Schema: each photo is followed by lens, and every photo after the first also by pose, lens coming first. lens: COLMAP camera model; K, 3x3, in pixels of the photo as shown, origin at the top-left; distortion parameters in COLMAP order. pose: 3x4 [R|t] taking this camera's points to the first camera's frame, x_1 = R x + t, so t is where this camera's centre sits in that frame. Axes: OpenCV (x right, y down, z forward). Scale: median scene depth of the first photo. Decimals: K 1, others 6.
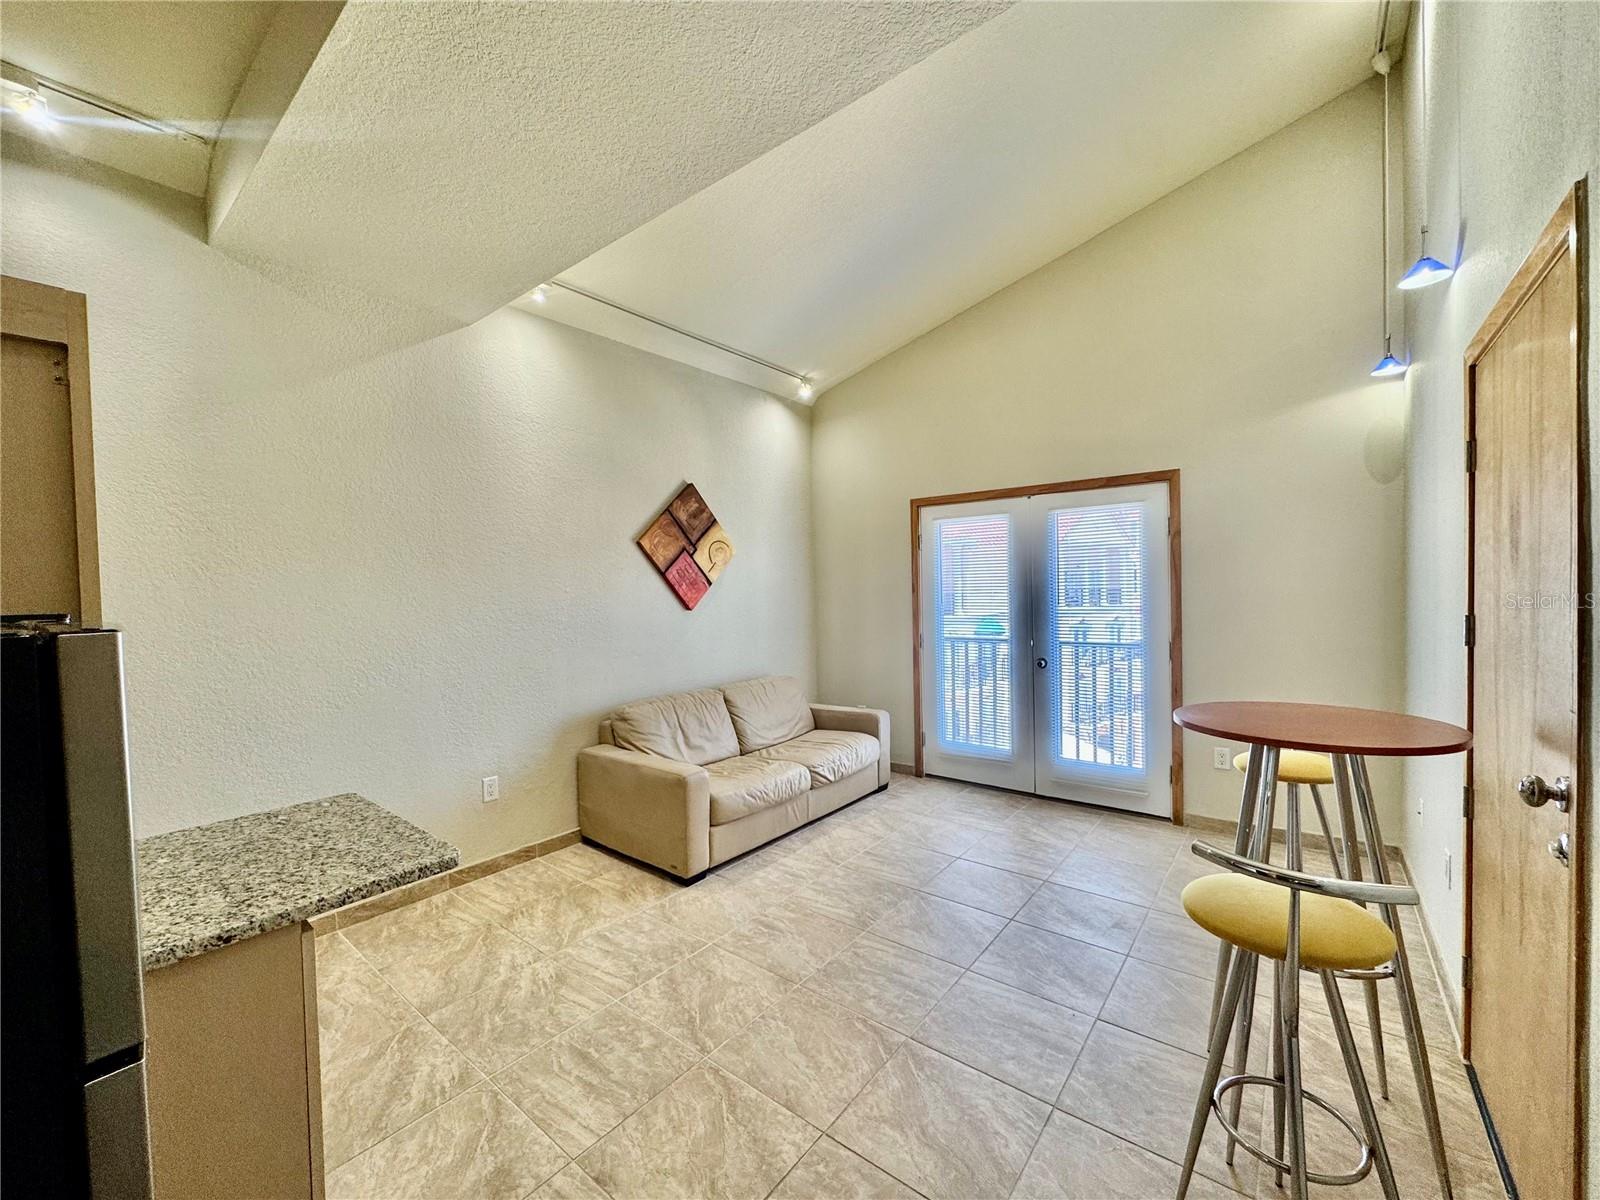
lens RADIAL K [[639.2, 0, 799.6], [0, 639.2, 601.2], [0, 0, 1]] dist [-0.004261, 0.000321]
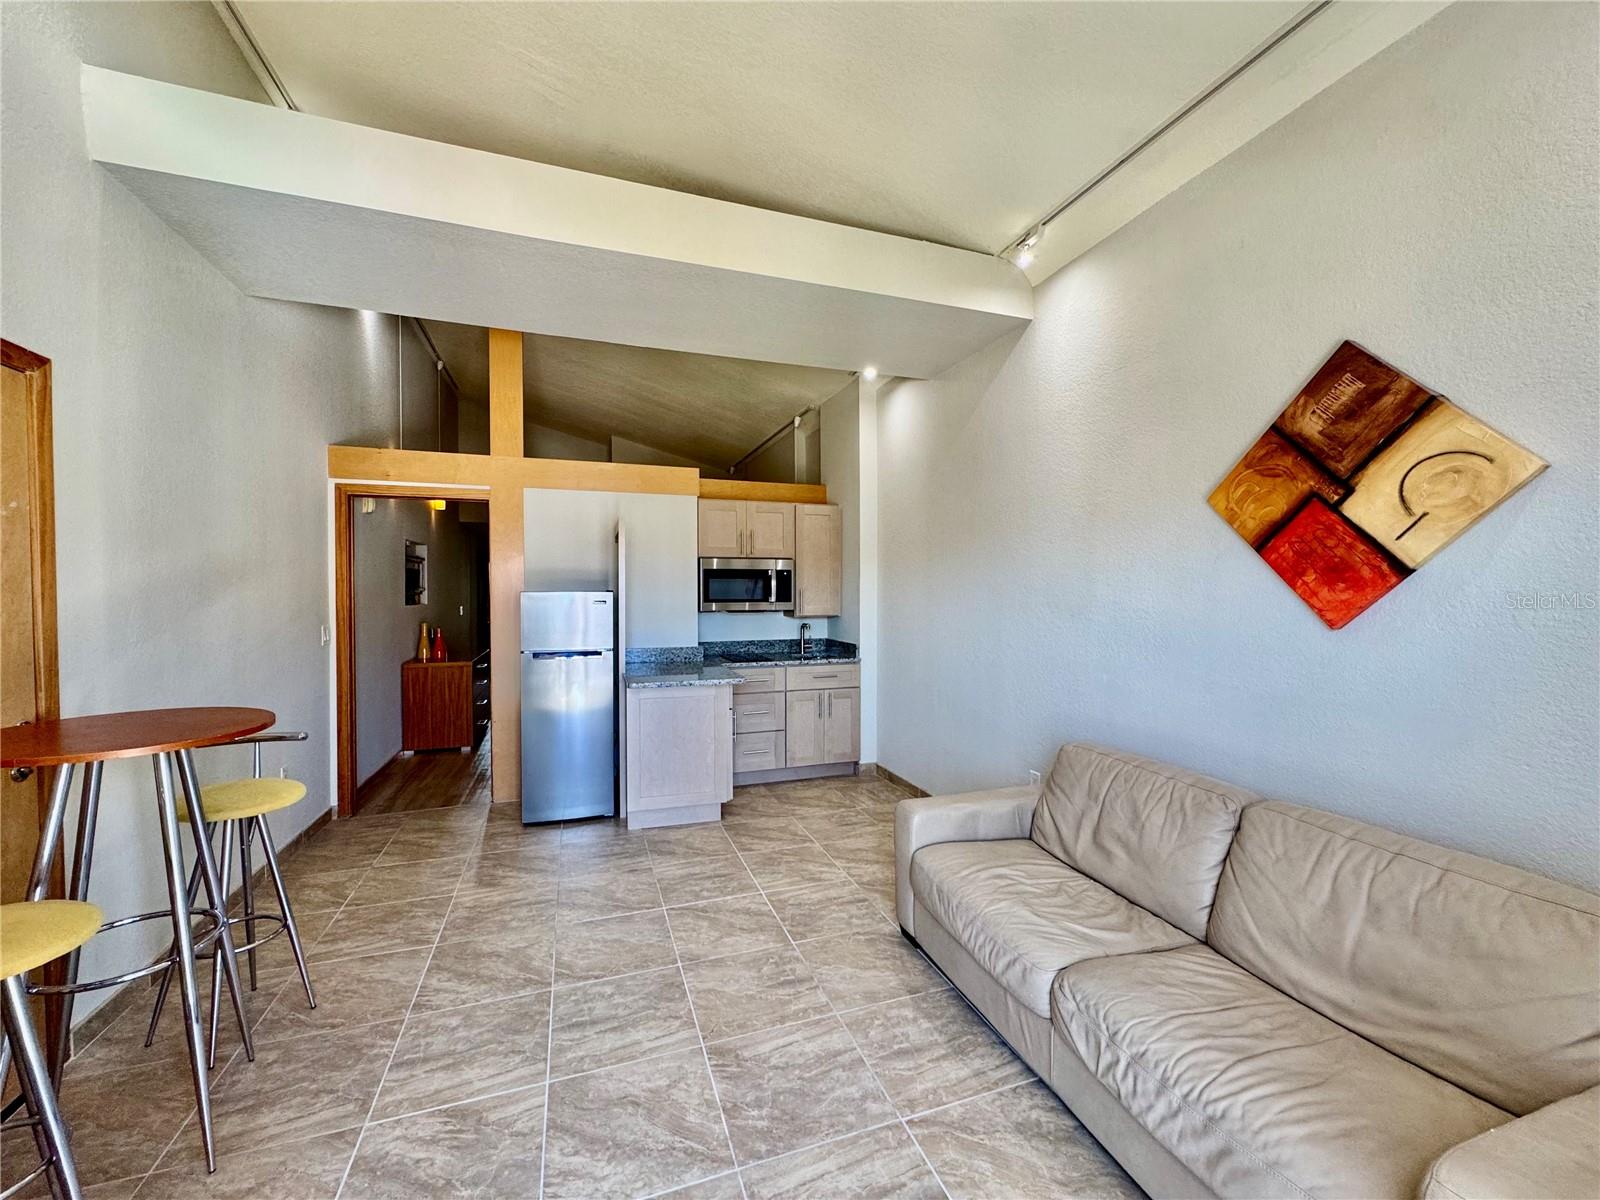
lens RADIAL K [[637.1, 0, 800.0], [0, 637.1, 600.0], [0, 0, 1]] dist [-0.002753, 0.000177]
pose [[-0.529270, 0.034930, -0.847734, 0.743088], [-0.004490, 0.999023, 0.043967, -0.043140], [0.848442, 0.027077, -0.528596, 1.669921]]
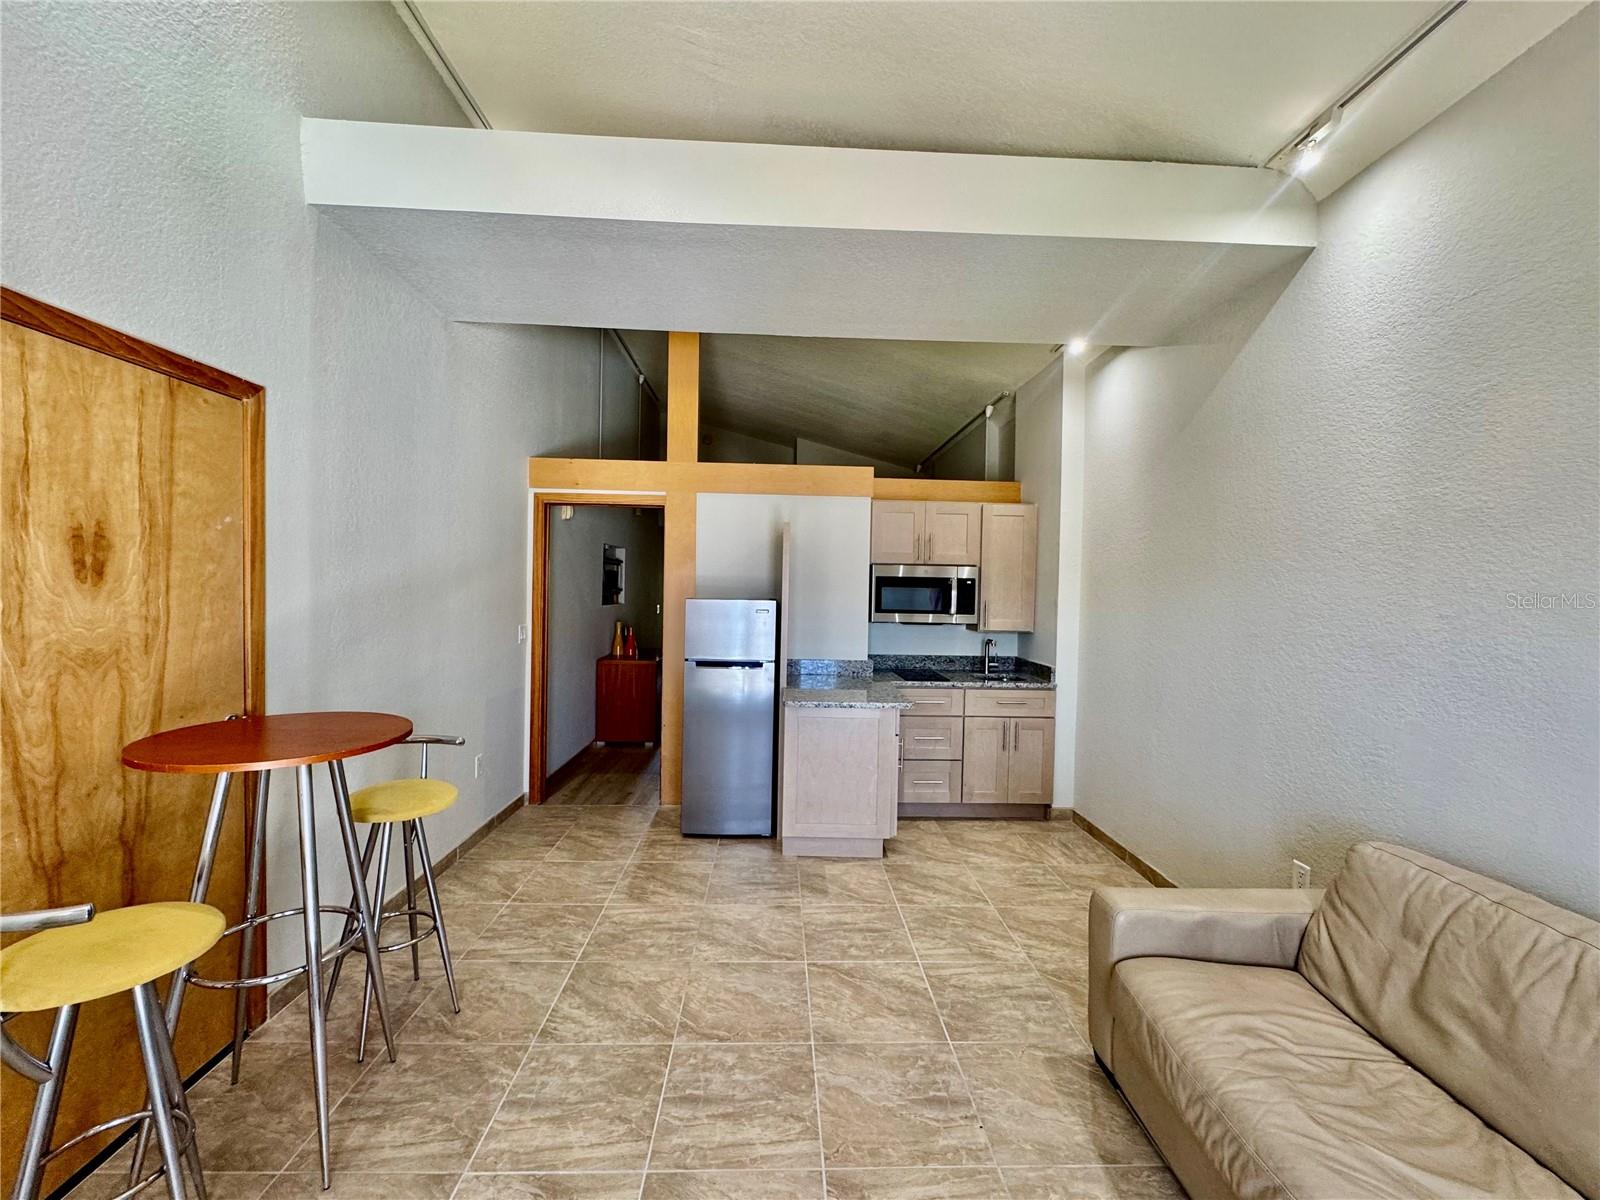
lens RADIAL K [[639.2, 0, 799.6], [0, 639.2, 601.2], [0, 0, 1]] dist [-0.004261, 0.000321]
pose [[-0.756994, 0.018468, -0.653160, 0.576963], [-0.017265, 0.998686, 0.048247, -0.064694], [0.653193, 0.047799, -0.755681, 1.607197]]
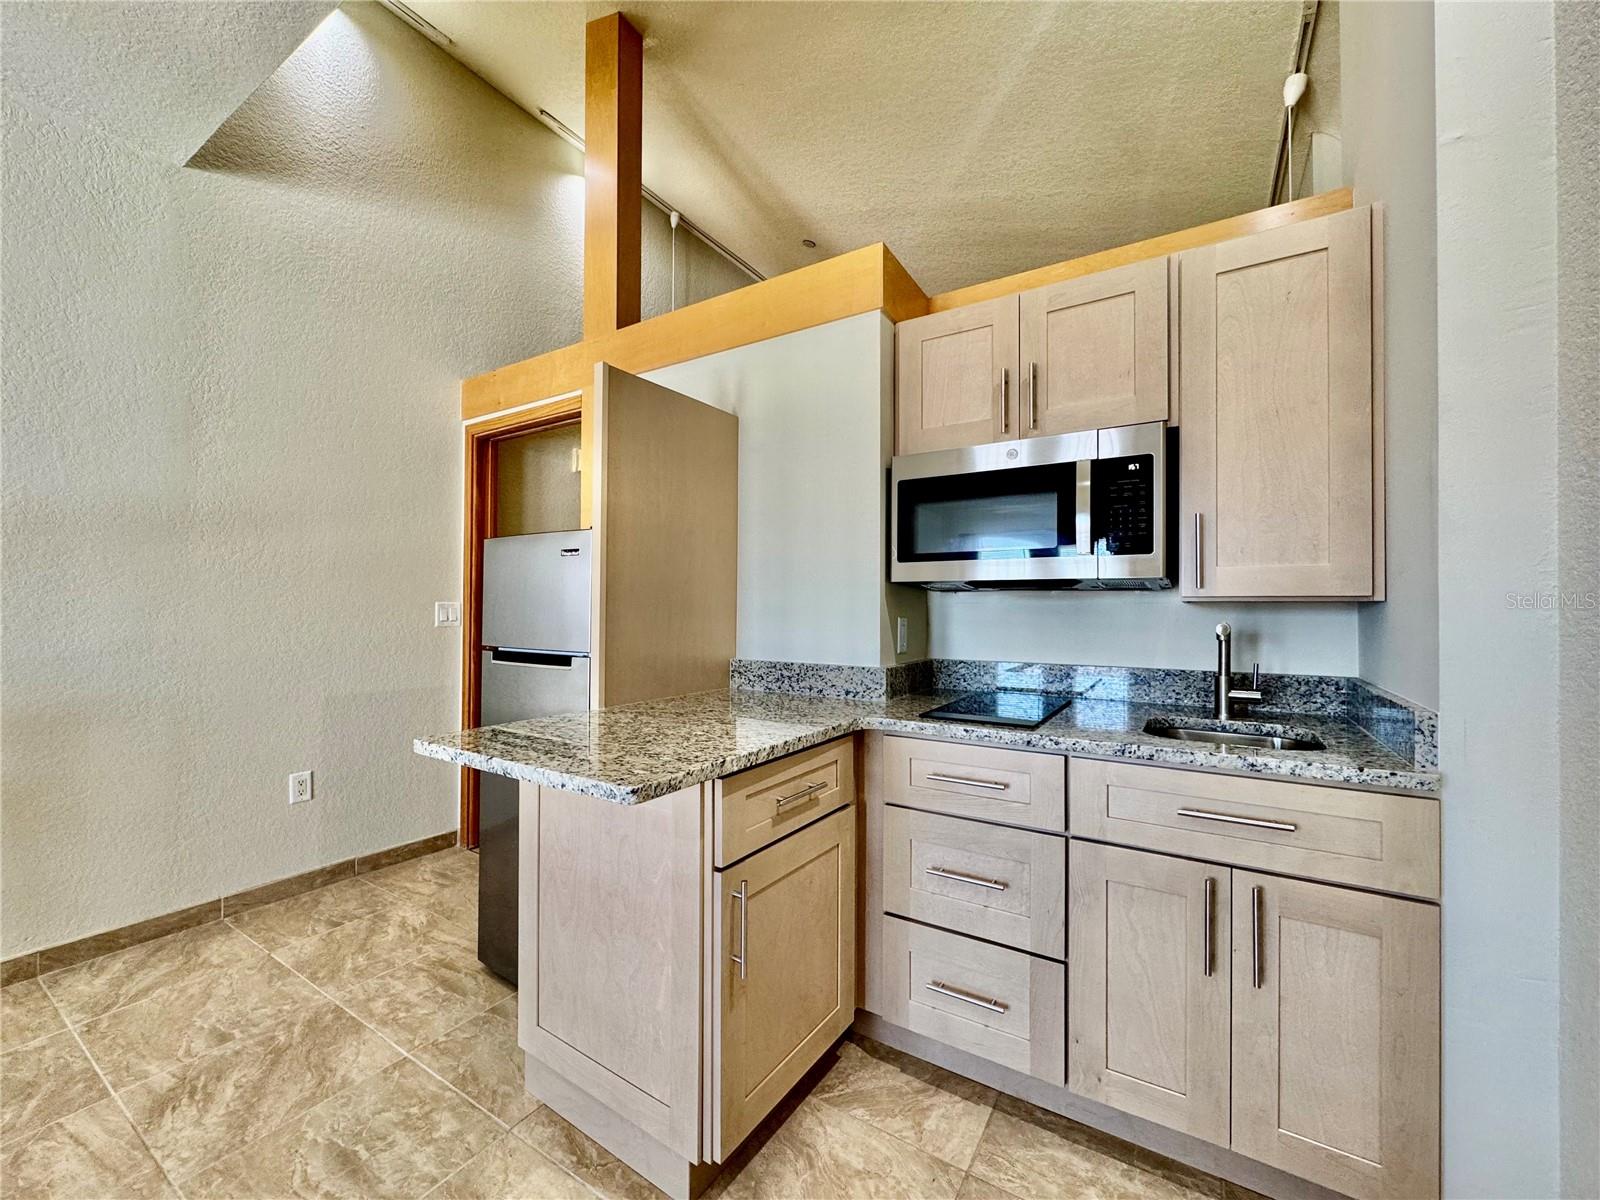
lens RADIAL K [[638.6, 0, 798.5], [0, 638.6, 601.6], [0, 0, 1]] dist [-0.004427, 0.000228]
pose [[-0.993456, 0.018279, -0.112747, -0.577410], [0.016711, 0.999750, 0.014835, 0.091339], [0.112990, 0.012854, -0.993513, 1.162727]]
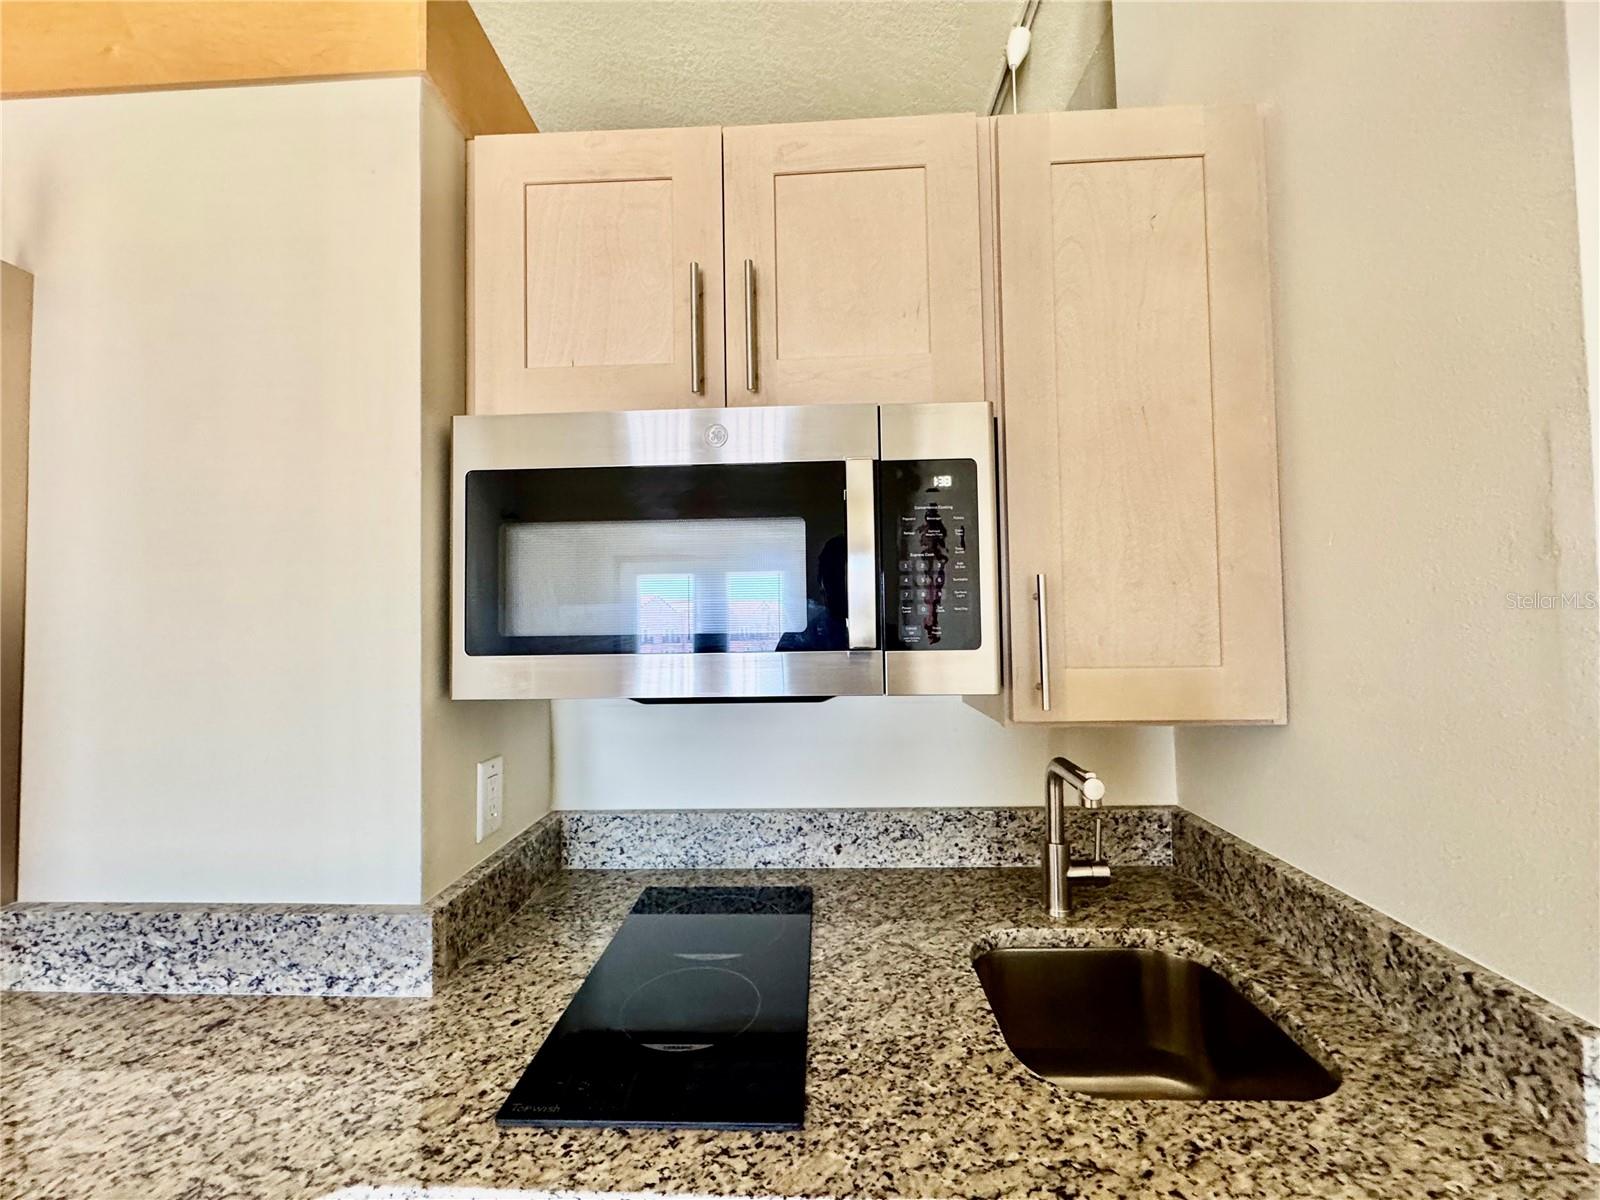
lens RADIAL K [[638.6, 0, 798.5], [0, 638.6, 601.6], [0, 0, 1]] dist [-0.004427, 0.000228]
pose [[-0.802575, 0.019286, -0.596239, -0.736110], [0.022445, 0.999746, 0.002125, 0.027393], [0.596128, -0.011678, -0.802804, 0.757099]]
